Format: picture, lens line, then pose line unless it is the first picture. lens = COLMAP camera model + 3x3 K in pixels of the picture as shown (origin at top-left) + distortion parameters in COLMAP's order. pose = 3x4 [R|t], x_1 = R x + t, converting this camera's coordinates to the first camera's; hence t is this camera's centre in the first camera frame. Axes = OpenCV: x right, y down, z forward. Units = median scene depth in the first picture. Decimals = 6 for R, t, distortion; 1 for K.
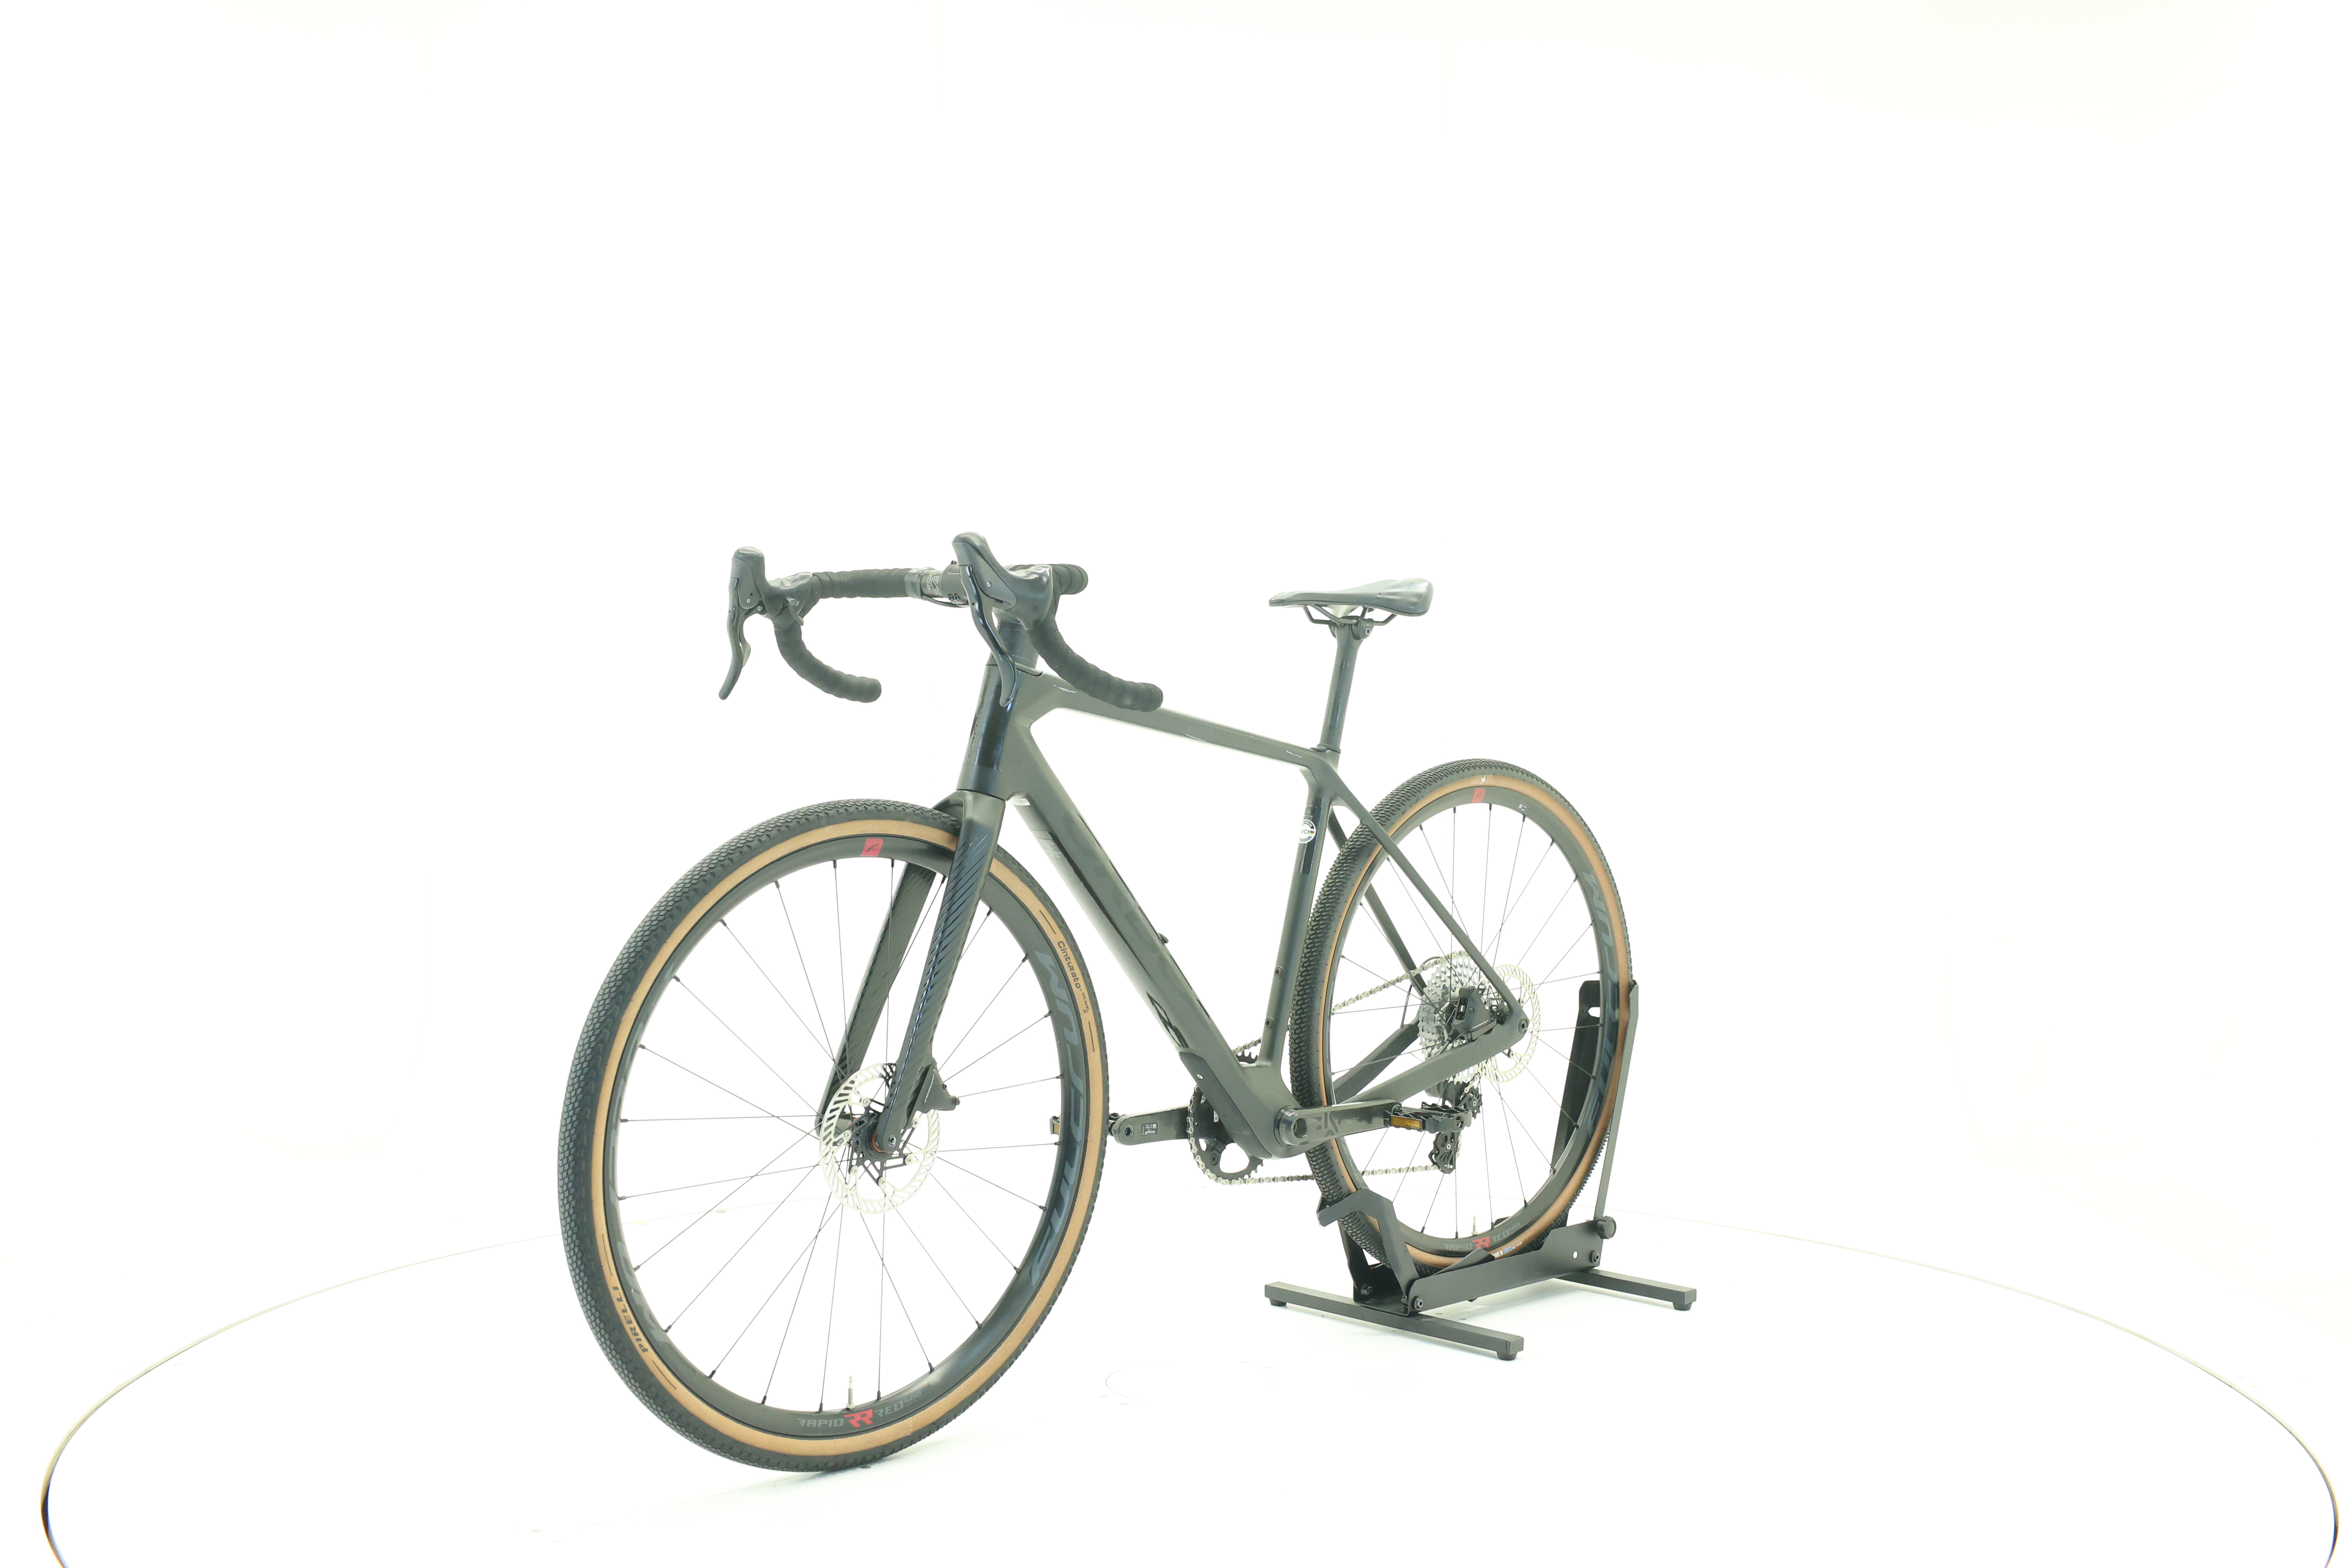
lens RADIAL K [[2506.9, 0, 1257.6], [0, 2506.9, 817.2], [0, 0, 1]] dist [-0.030434, 0.000000]
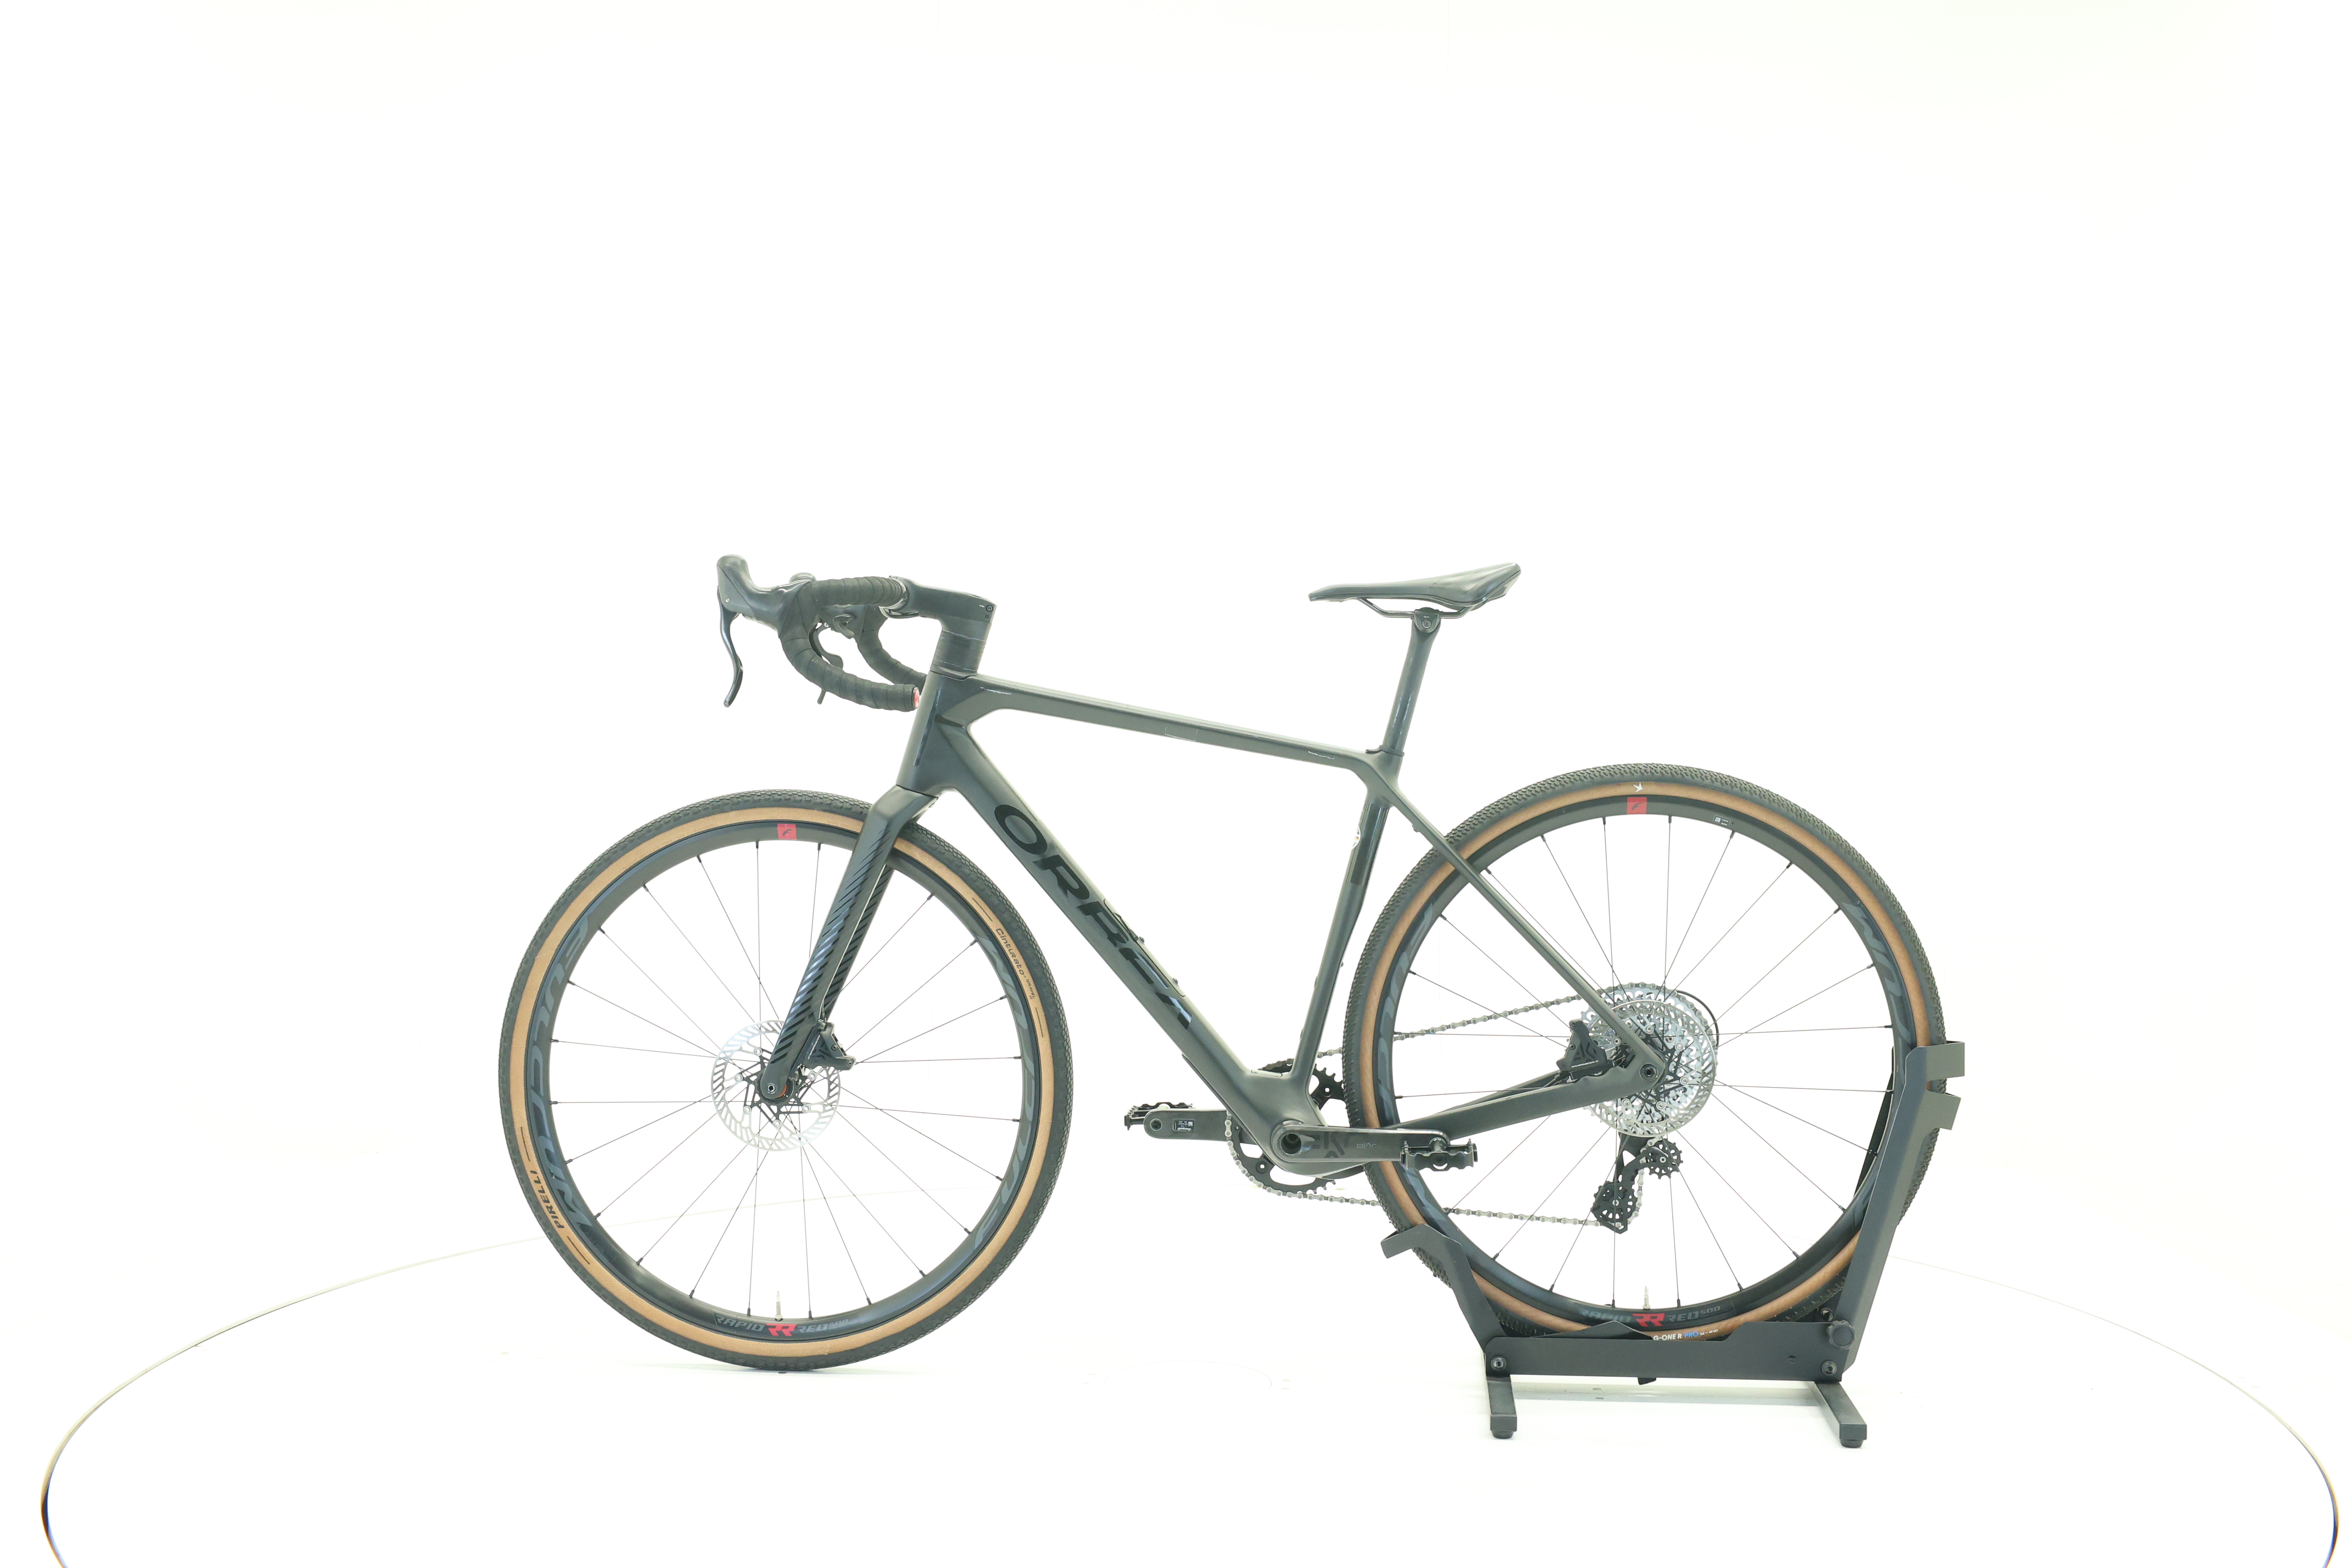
lens RADIAL K [[2506.9, 0, 1180.4], [0, 2506.9, 791.0], [0, 0, 1]] dist [-0.030434, 0.000000]
pose [[0.634284, 0.009270, -0.773045, 0.785276], [-0.027993, 0.999548, -0.010982, 0.000630], [0.772593, 0.028606, 0.634257, 0.377921]]
